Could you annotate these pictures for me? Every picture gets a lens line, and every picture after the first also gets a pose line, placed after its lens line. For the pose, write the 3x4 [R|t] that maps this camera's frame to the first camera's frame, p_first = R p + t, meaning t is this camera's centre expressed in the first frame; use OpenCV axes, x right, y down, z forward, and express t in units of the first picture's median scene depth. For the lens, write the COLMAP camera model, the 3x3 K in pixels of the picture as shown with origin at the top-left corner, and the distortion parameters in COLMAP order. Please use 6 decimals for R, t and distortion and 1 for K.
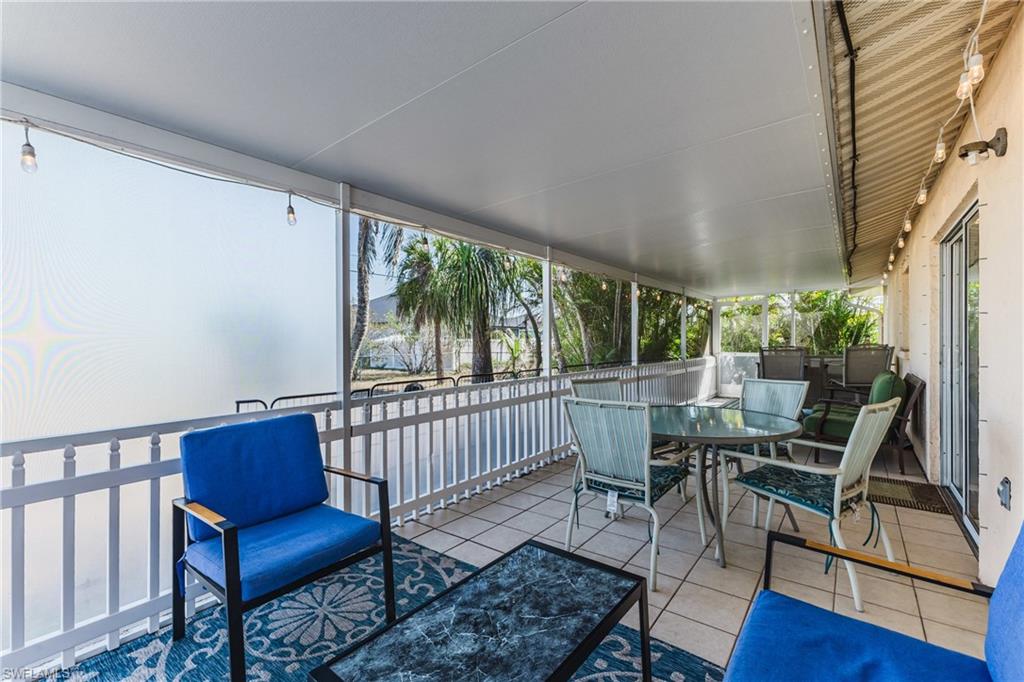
lens RADIAL K [[439.7, 0, 514.2], [0, 439.7, 343.5], [0, 0, 1]] dist [0.006850, -0.000947]
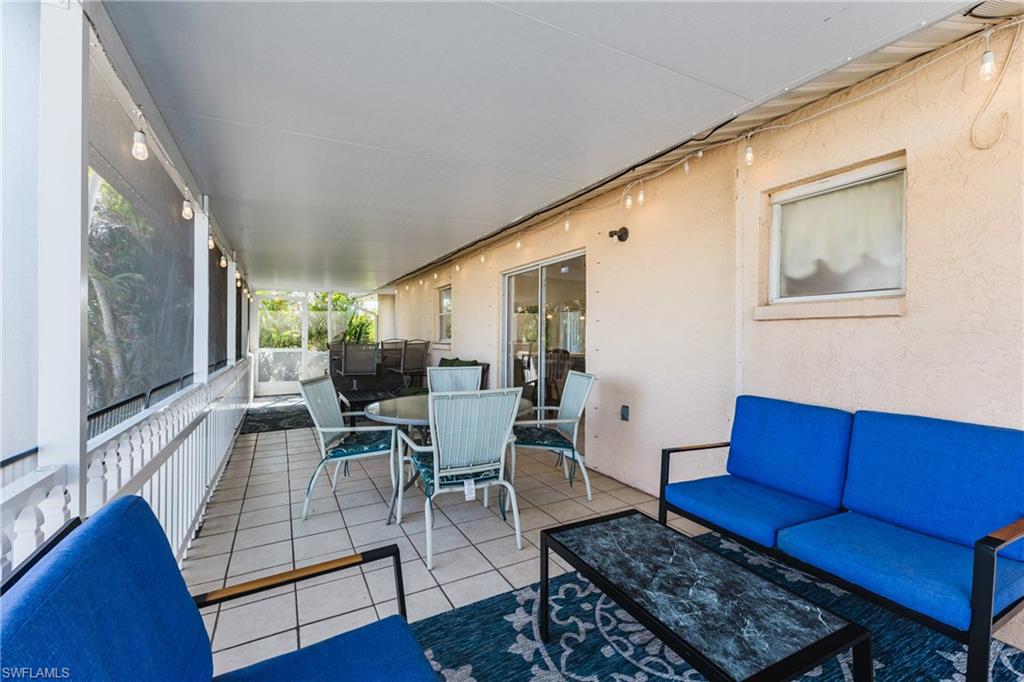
lens RADIAL K [[439.7, 0, 514.9], [0, 439.7, 340.0], [0, 0, 1]] dist [0.006850, -0.000947]
pose [[0.406637, 0.004560, 0.913578, -1.092768], [-0.004421, 0.999986, -0.003024, 0.022309], [-0.913579, -0.002809, 0.406652, 0.795391]]
